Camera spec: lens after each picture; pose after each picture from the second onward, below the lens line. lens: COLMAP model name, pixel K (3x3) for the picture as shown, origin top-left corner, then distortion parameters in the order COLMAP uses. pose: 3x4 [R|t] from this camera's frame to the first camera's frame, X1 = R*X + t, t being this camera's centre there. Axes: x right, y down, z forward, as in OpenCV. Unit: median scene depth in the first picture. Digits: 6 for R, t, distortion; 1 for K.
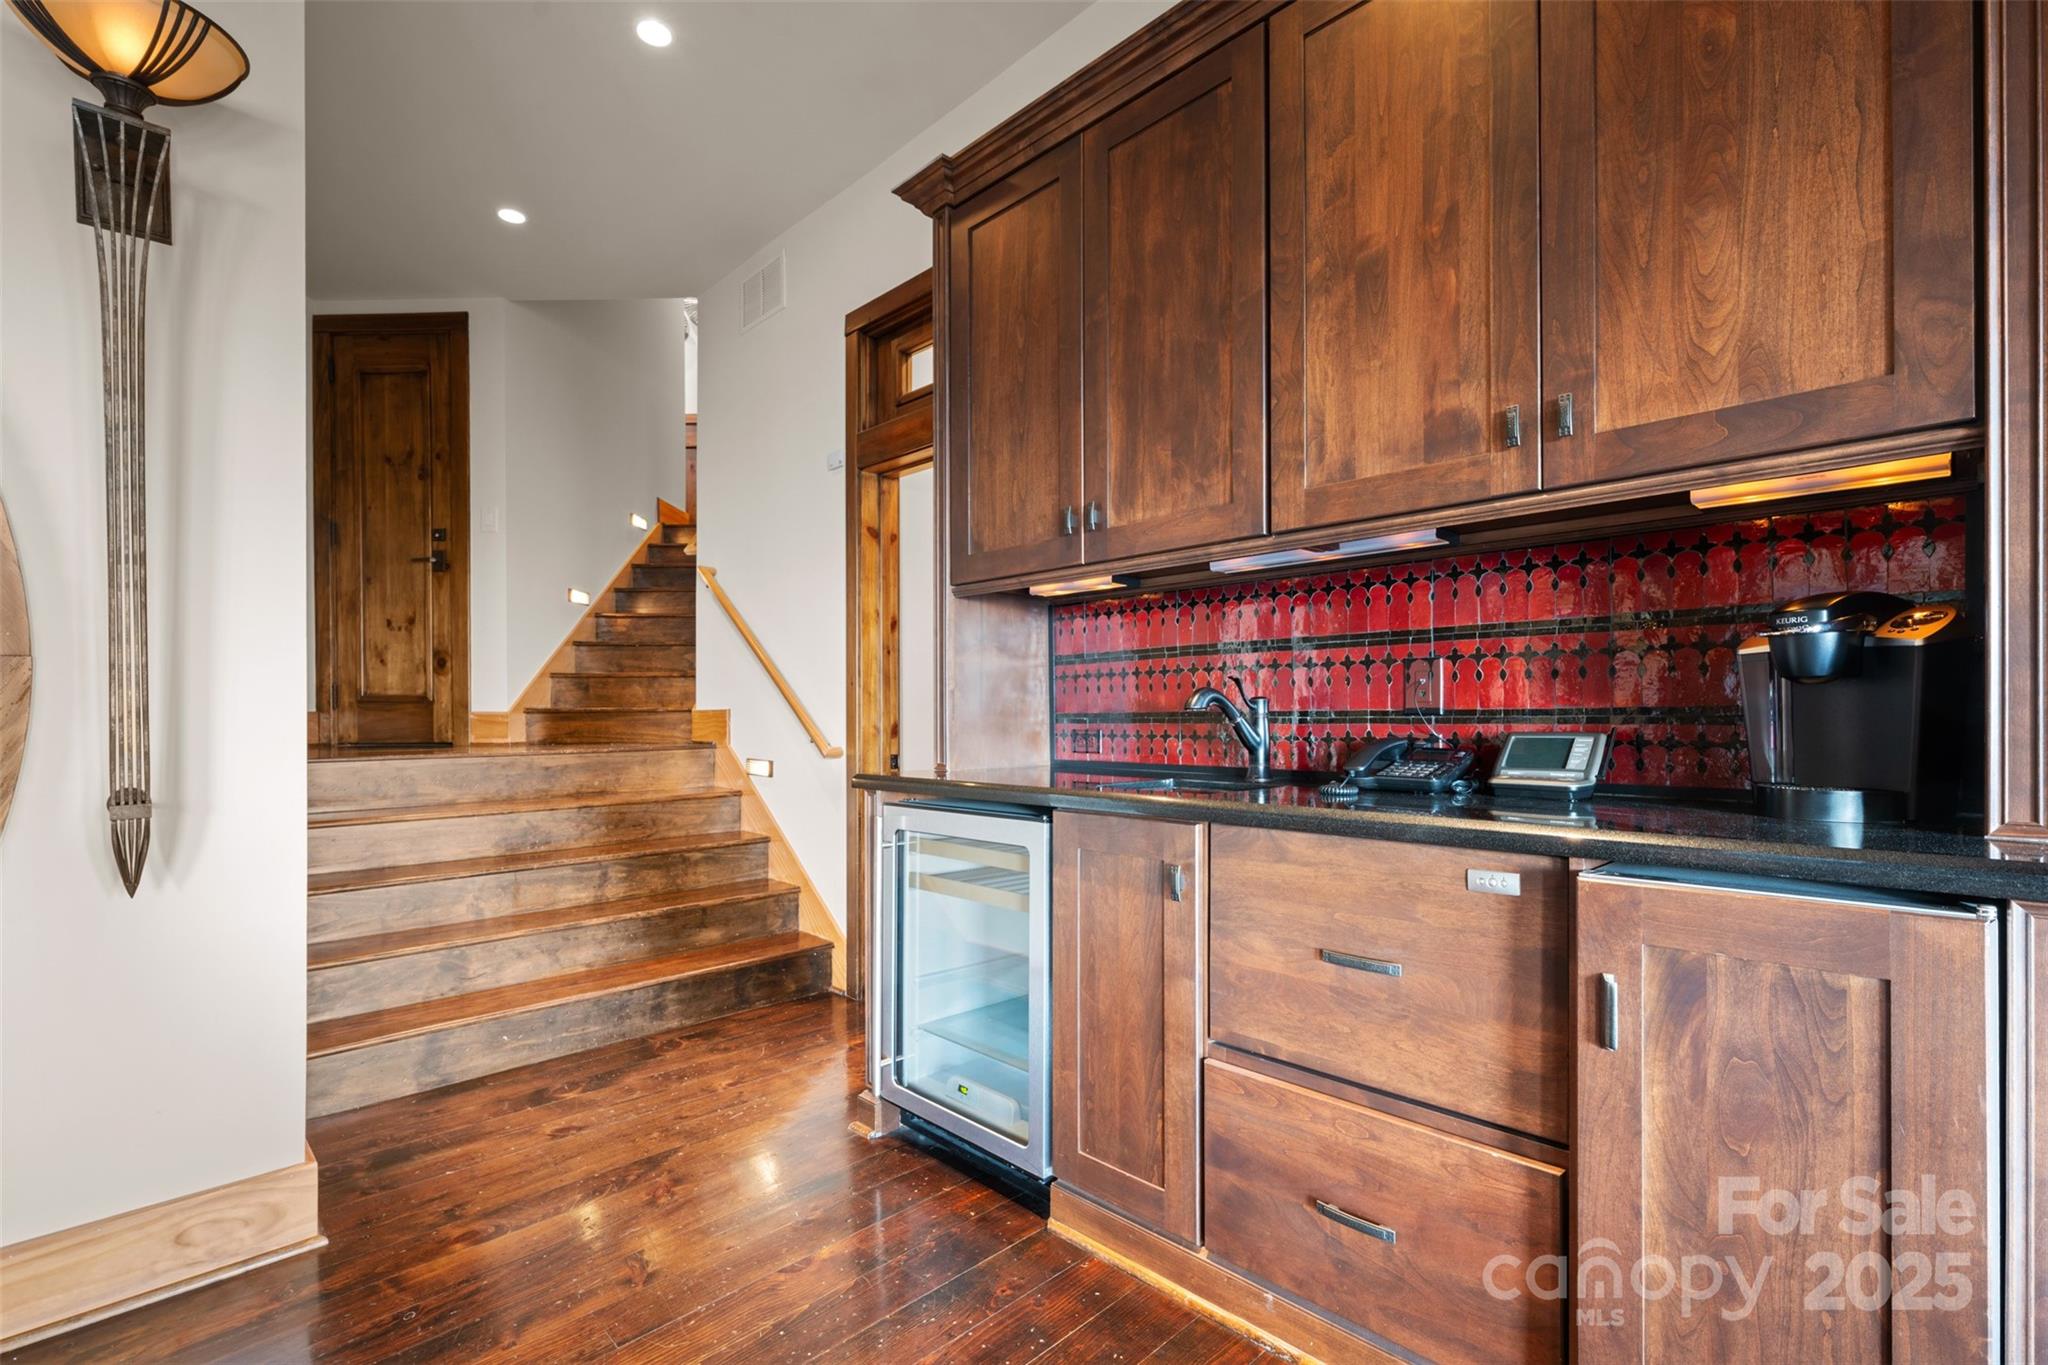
lens RADIAL K [[931.5, 0, 1022.2], [0, 931.5, 728.6], [0, 0, 1]] dist [0.002637, 0.000618]
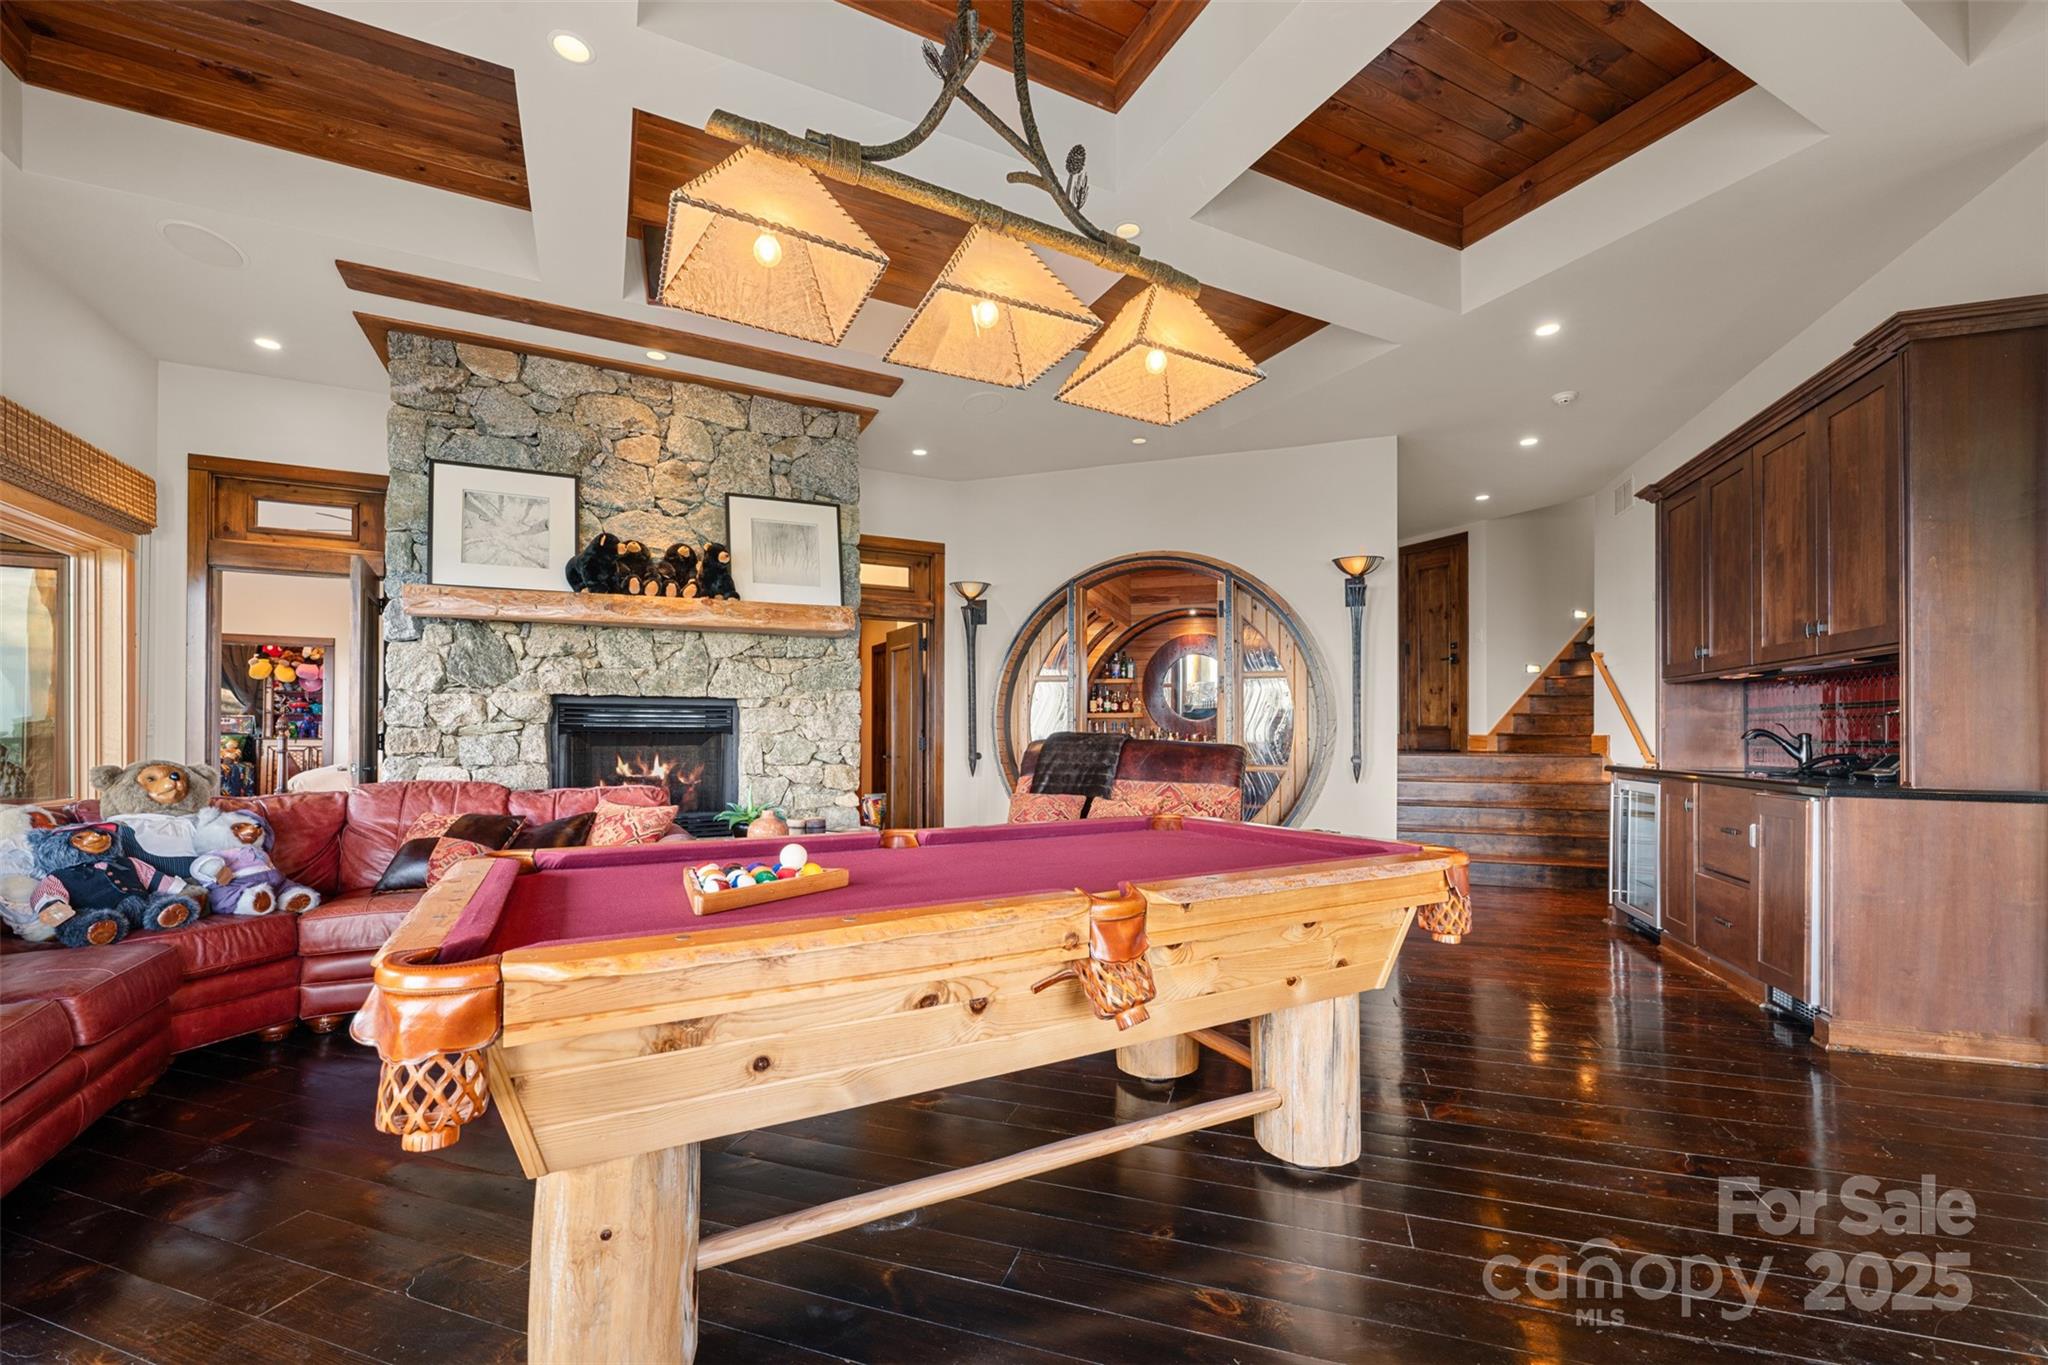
lens RADIAL K [[816.0, 0, 1025.0], [0, 816.0, 690.0], [0, 0, 1]] dist [0.000710, -0.000245]
pose [[0.472039, -0.035548, -0.880861, 0.545085], [-0.026421, 0.998167, -0.054440, 0.007139], [0.881182, 0.048971, 0.470235, -0.714874]]
